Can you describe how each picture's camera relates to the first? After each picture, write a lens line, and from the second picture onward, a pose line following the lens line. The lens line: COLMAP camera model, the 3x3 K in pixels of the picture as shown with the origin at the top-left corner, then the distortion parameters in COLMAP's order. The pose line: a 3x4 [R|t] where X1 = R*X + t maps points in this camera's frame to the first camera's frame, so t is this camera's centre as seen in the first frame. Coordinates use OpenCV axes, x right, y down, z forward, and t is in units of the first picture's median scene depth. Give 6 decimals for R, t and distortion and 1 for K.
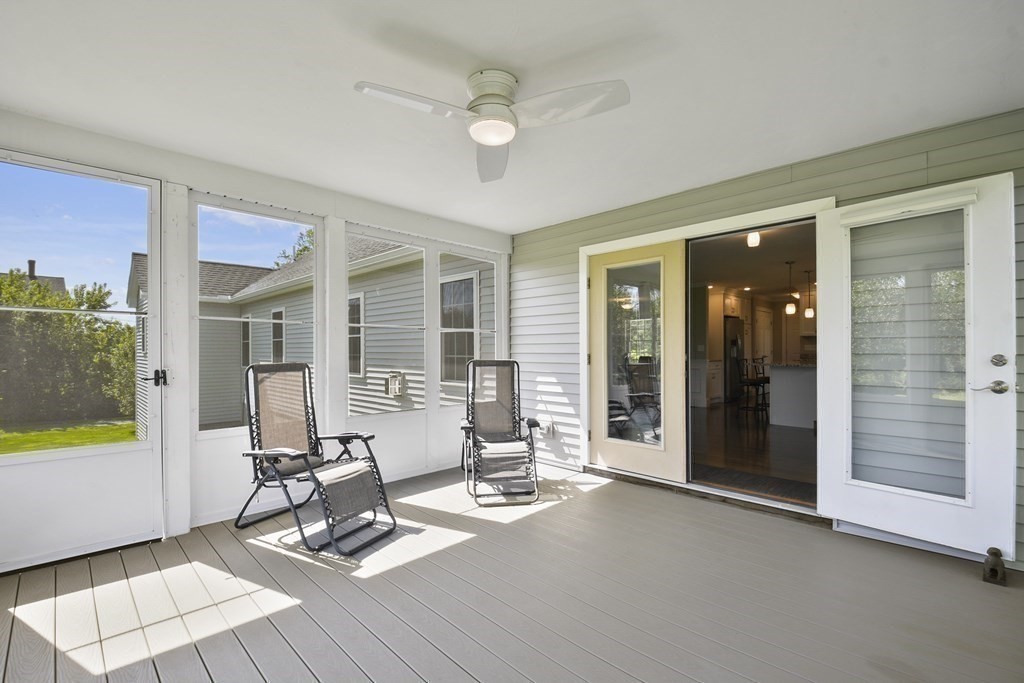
lens RADIAL K [[448.3, 0, 511.3], [0, 448.3, 348.6], [0, 0, 1]] dist [0.009872, -0.007701]
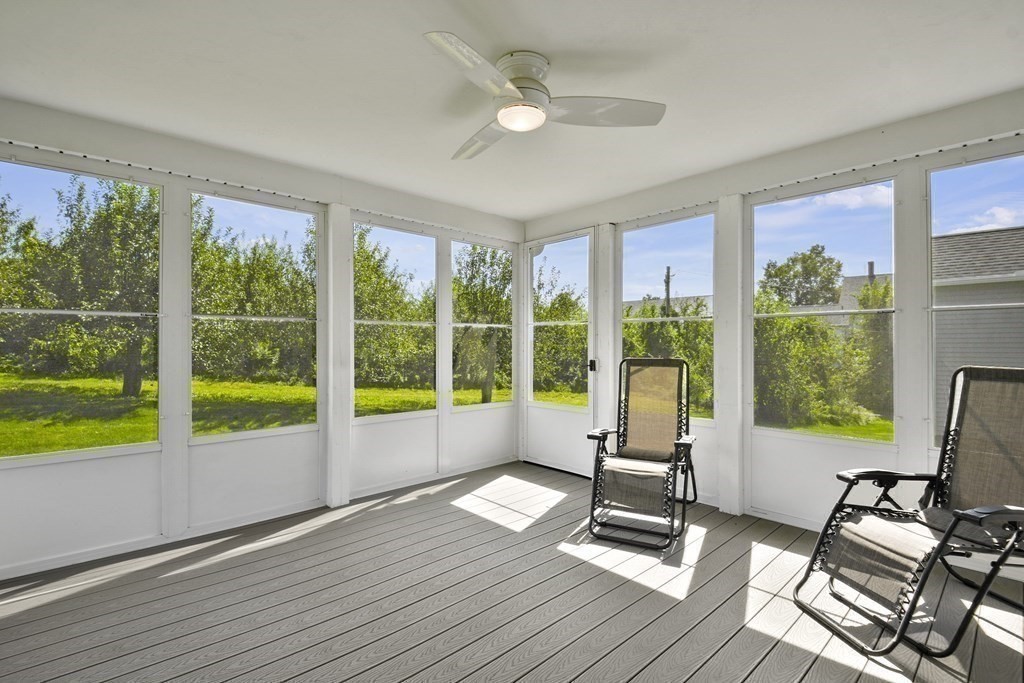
lens RADIAL K [[489.0, 0, 512.4], [0, 489.0, 343.6], [0, 0, 1]] dist [0.017079, -0.001371]
pose [[-0.035565, -0.000441, -0.999367, 0.735159], [0.005158, 0.999987, -0.000625, -0.004919], [0.999354, -0.005177, -0.035562, 0.751594]]
